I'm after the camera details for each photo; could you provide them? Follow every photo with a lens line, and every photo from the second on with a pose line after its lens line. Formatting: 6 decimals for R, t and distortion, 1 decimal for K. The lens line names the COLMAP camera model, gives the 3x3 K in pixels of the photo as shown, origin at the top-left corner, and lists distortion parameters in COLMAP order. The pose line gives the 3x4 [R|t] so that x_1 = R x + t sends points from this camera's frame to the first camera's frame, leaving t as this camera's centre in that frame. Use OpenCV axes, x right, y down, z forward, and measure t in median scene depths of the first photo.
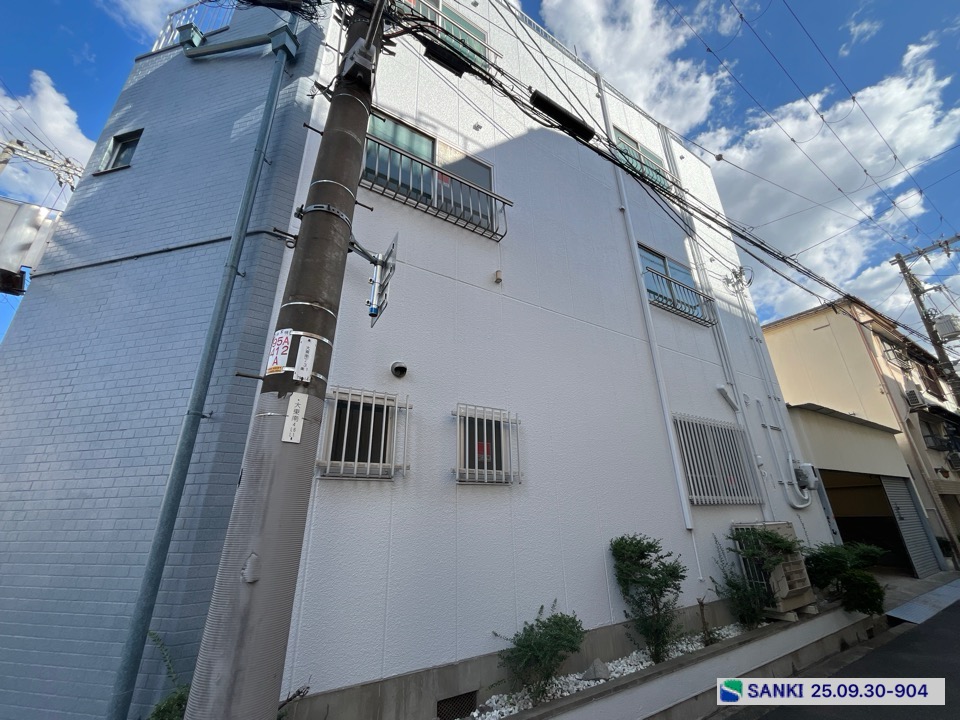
lens RADIAL K [[390.1, 0, 477.1], [0, 390.1, 359.8], [0, 0, 1]] dist [-0.002766, -0.000108]
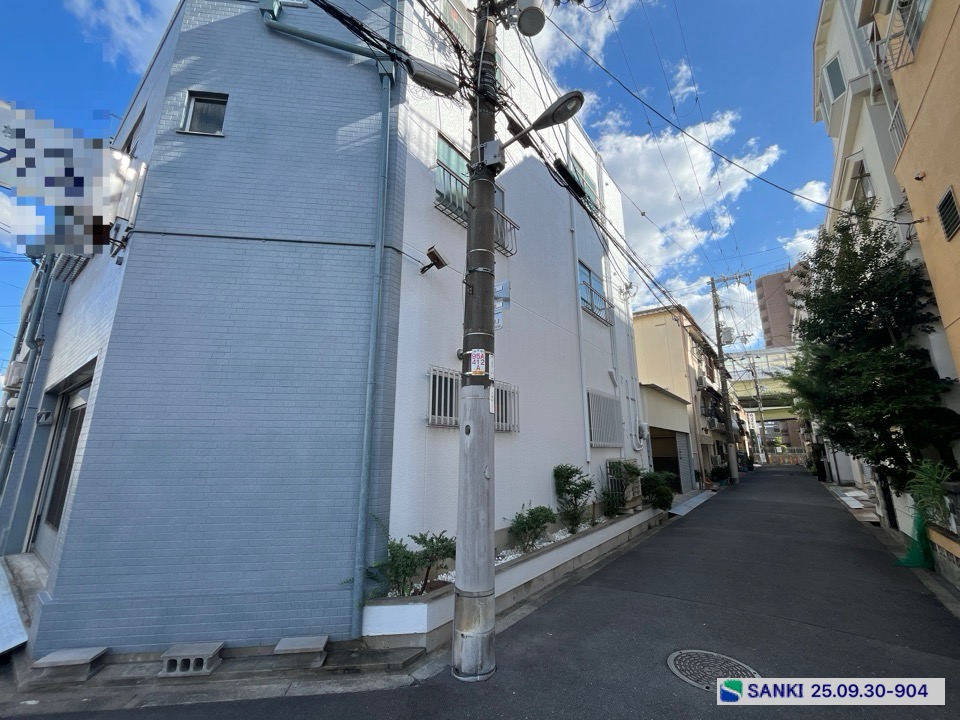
lens RADIAL K [[390.1, 0, 477.0], [0, 390.1, 360.0], [0, 0, 1]] dist [-0.002766, -0.000108]
pose [[0.938585, 0.095780, 0.331487, -0.440114], [-0.143100, 0.982238, 0.121370, -0.098349], [-0.313975, -0.161351, 0.935620, -0.271515]]
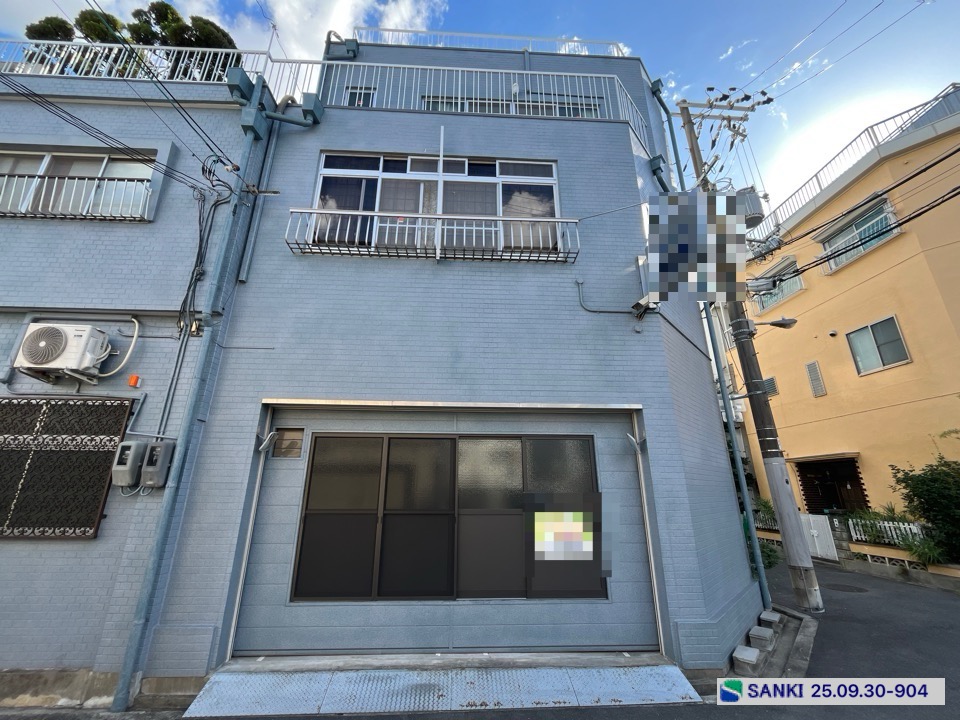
lens RADIAL K [[390.1, 0, 475.6], [0, 390.1, 360.4], [0, 0, 1]] dist [-0.002766, -0.000108]
pose [[0.489516, 0.295380, 0.820442, -1.901081], [-0.334163, 0.932596, -0.136380, 0.253769], [-0.805425, -0.207401, 0.555226, 0.552823]]
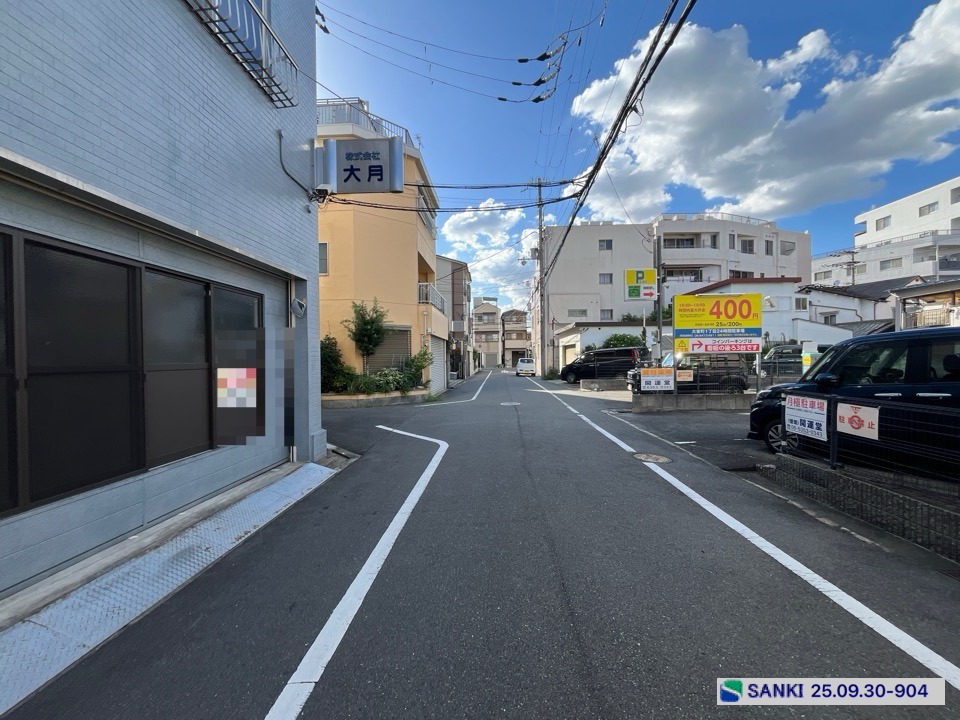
lens RADIAL K [[390.1, 0, 477.6], [0, 390.1, 361.1], [0, 0, 1]] dist [-0.002766, -0.000108]
pose [[-0.815861, 0.024113, 0.577745, -1.927325], [-0.188220, 0.933645, -0.304762, 0.557786], [-0.546757, -0.357386, -0.757187, 1.212417]]
